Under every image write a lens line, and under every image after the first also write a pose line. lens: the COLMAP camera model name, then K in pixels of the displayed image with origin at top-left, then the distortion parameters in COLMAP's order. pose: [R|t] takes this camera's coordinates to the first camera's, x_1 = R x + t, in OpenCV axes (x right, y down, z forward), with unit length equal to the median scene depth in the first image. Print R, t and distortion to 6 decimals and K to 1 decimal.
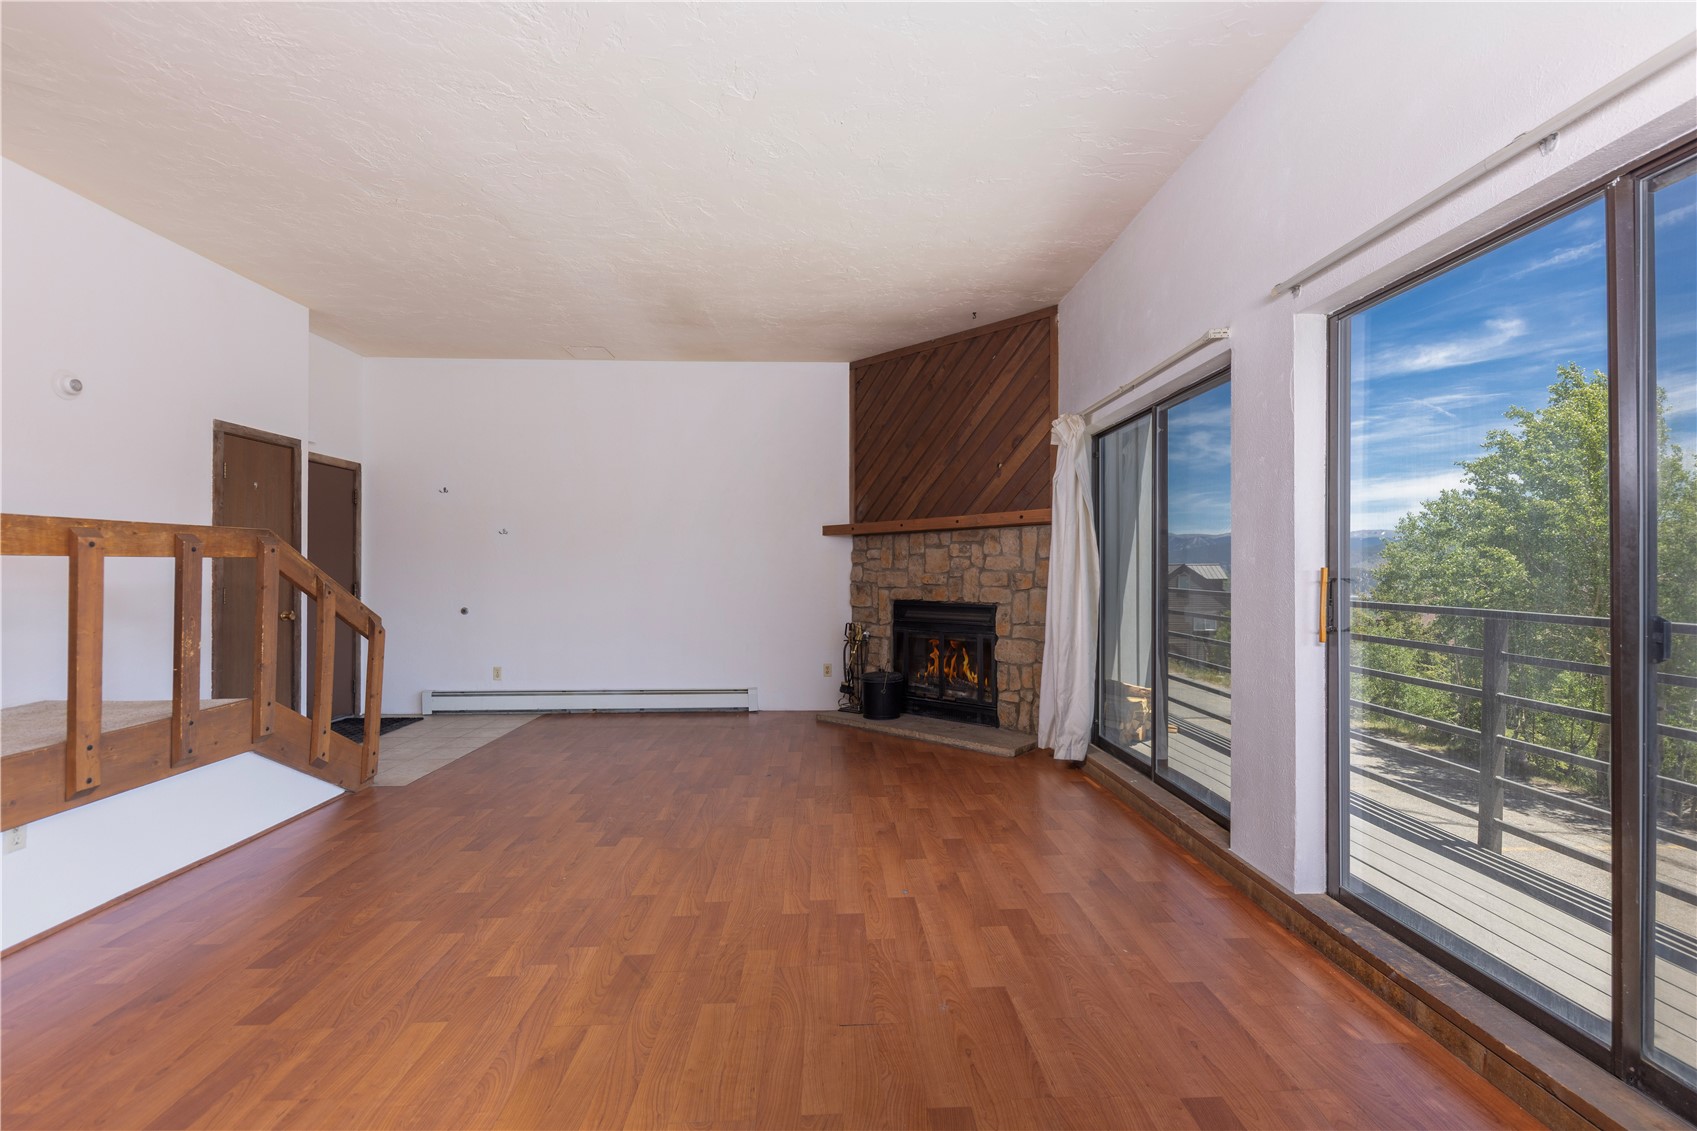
lens RADIAL K [[720.5, 0, 856.6], [0, 720.5, 565.7], [0, 0, 1]] dist [0.008024, -0.003628]
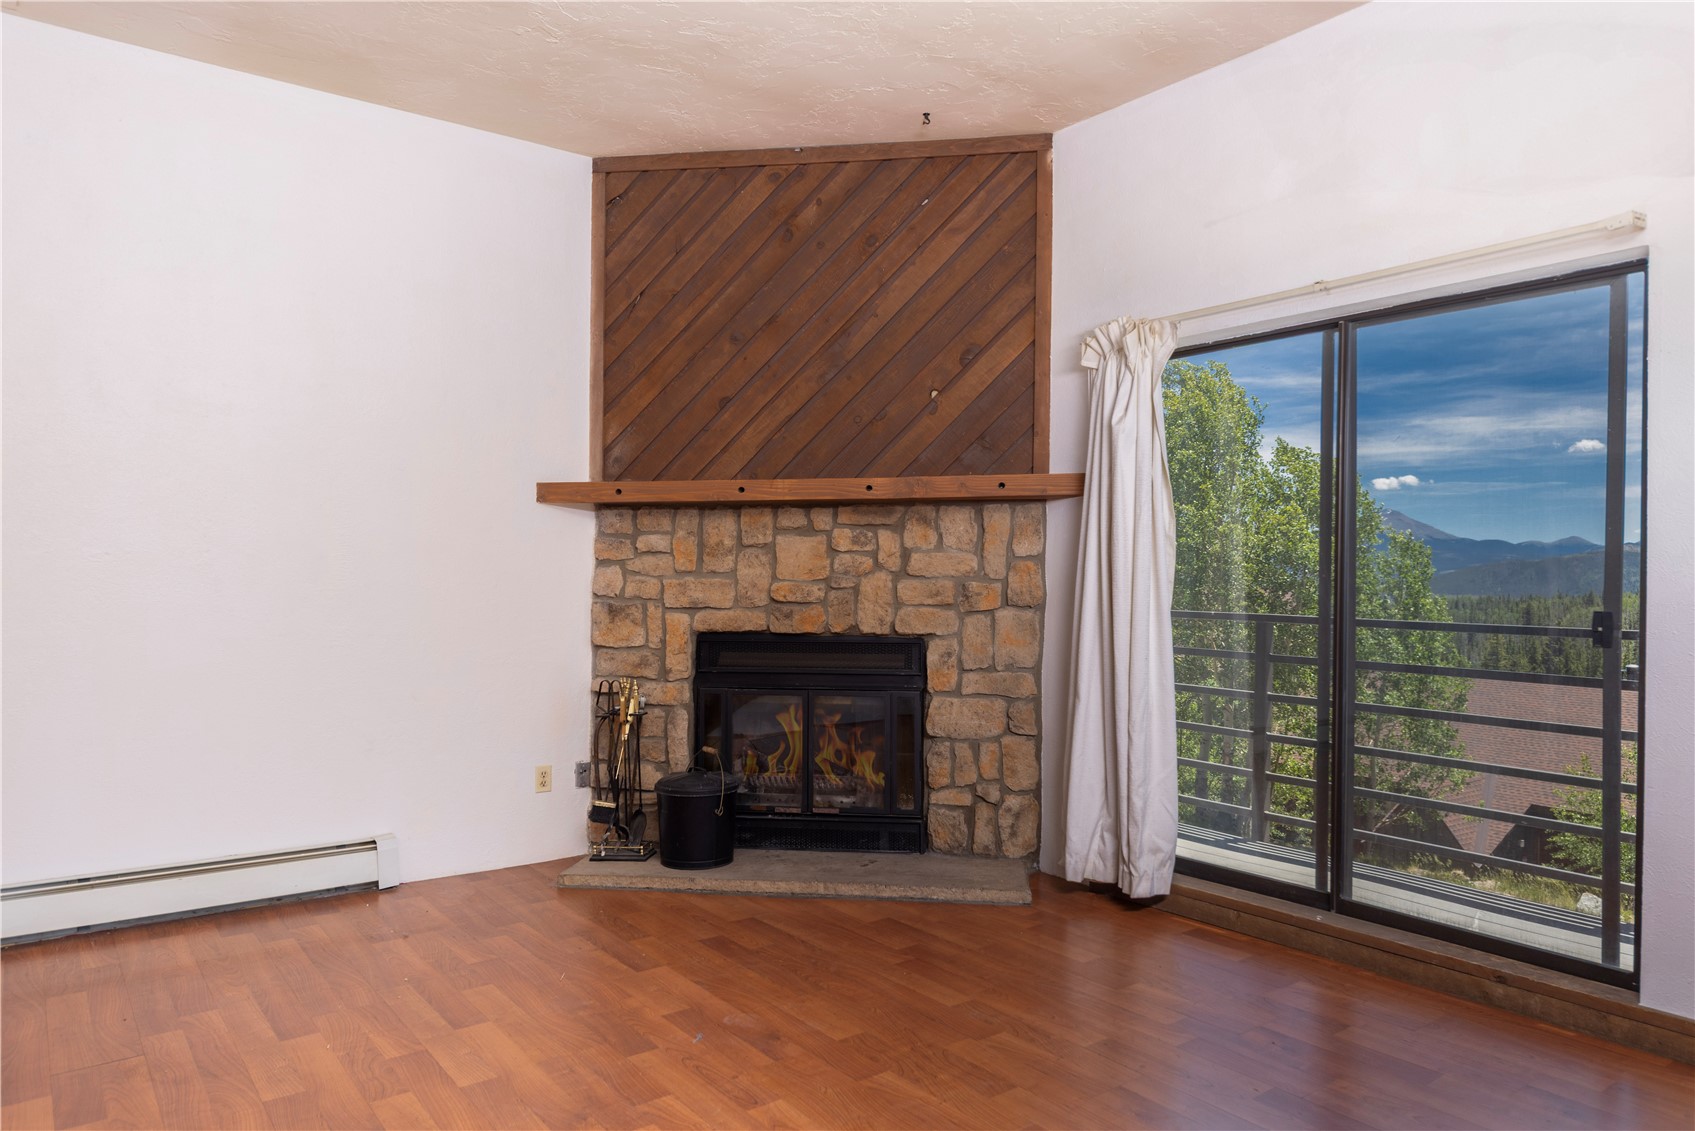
lens RADIAL K [[1120.4, 0, 858.1], [0, 1120.4, 564.2], [0, 0, 1]] dist [0.005355, -0.001163]
pose [[0.820254, 0.009497, 0.571921, -0.367317], [-0.009525, 0.999950, -0.002943, -0.000291], [-0.571920, -0.003034, 0.820304, 0.316137]]
